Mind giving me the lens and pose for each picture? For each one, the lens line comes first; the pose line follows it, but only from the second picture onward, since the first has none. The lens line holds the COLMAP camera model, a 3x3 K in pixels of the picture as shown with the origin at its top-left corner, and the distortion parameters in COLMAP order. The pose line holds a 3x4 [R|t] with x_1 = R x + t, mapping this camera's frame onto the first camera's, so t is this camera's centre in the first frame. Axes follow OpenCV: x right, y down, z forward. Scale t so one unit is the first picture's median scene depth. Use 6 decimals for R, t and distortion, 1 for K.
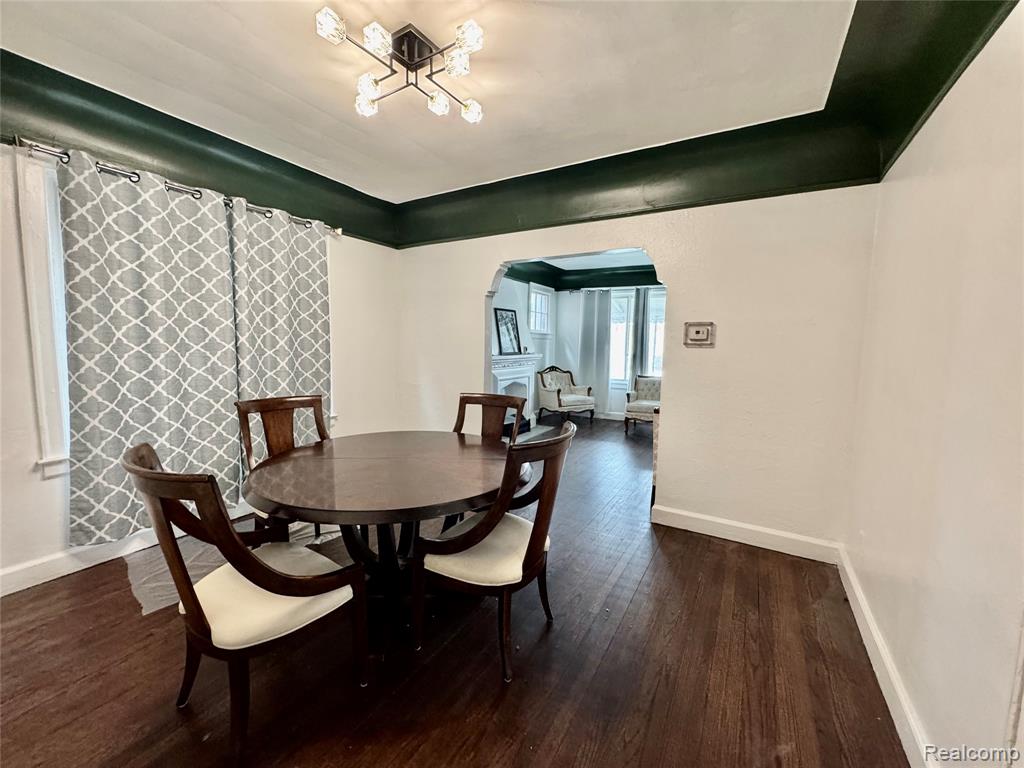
lens RADIAL K [[407.9, 0, 511.3], [0, 407.9, 381.0], [0, 0, 1]] dist [0.001647, 0.000045]
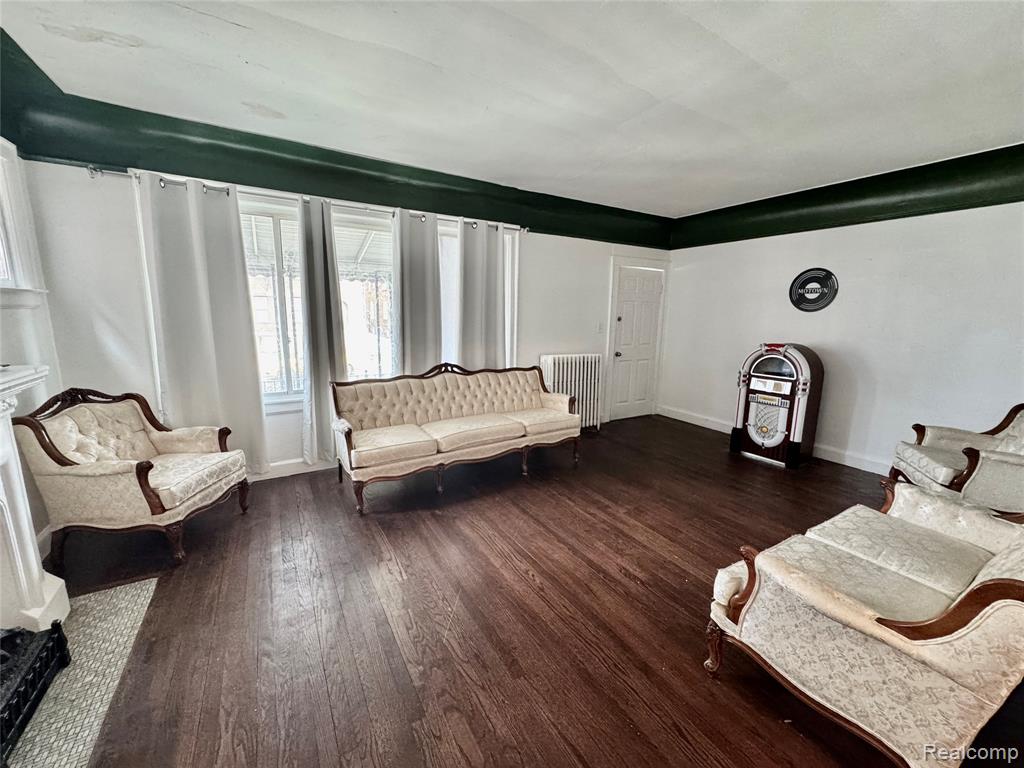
lens RADIAL K [[407.9, 0, 514.2], [0, 407.9, 384.7], [0, 0, 1]] dist [0.001647, 0.000045]
pose [[0.462906, -0.154485, 0.872841, -0.021438], [0.073327, 0.987995, 0.135977, -0.061618], [-0.883369, 0.001058, 0.468677, 0.548211]]
